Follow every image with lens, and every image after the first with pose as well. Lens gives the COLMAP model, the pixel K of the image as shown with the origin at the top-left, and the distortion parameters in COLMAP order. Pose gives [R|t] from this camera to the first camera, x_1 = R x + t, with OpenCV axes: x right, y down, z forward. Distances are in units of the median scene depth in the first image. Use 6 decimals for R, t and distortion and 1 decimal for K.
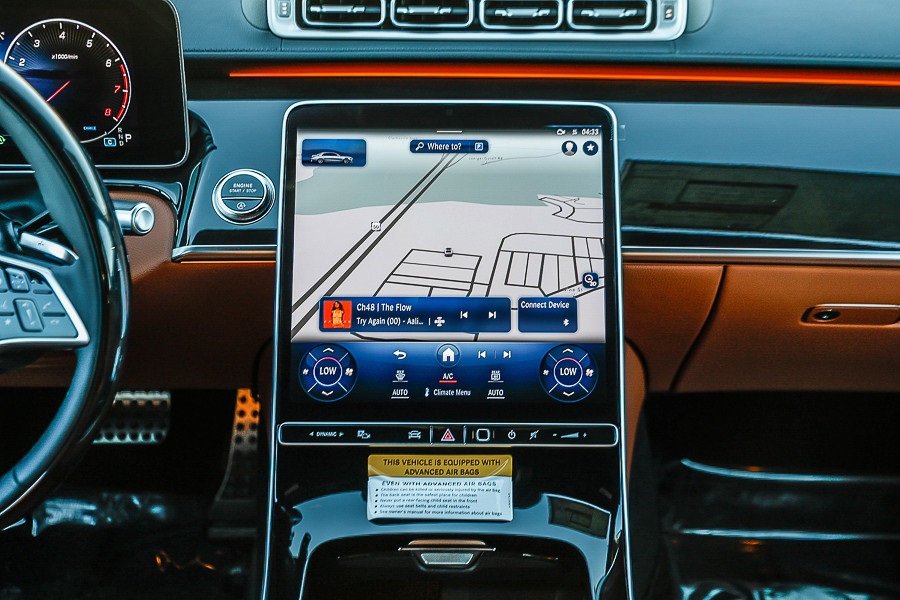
lens RADIAL K [[1241.9, 0, 454.5], [0, 1241.9, 300.0], [0, 0, 1]] dist [0.110547, 0.000000]
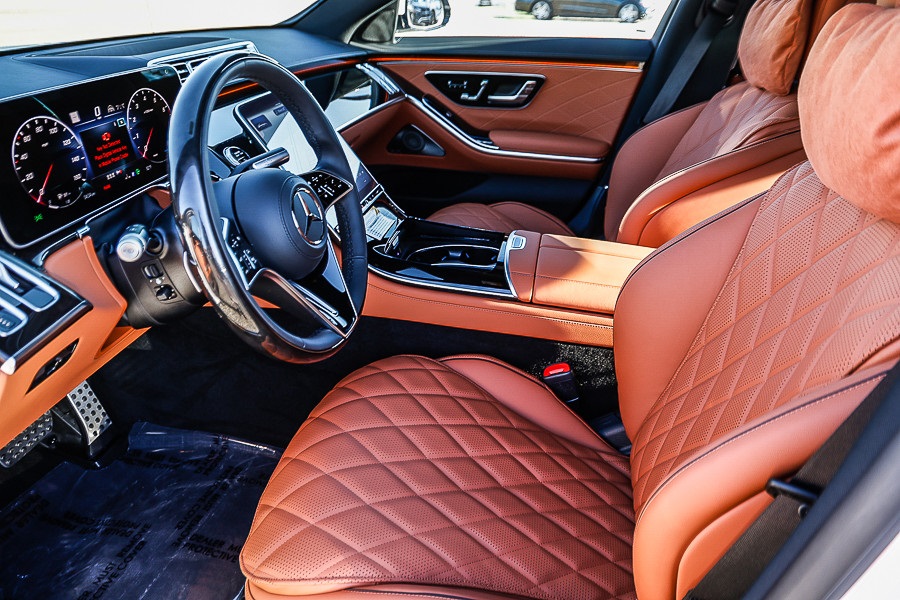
lens RADIAL K [[609.2, 0, 453.1], [0, 609.2, 306.3], [0, 0, 1]] dist [-0.052704, 0.038408]
pose [[0.189384, -0.476495, 0.858537, -1.071930], [0.436905, 0.823928, 0.360911, -0.088439], [-0.879345, 0.306749, 0.364222, 0.420301]]
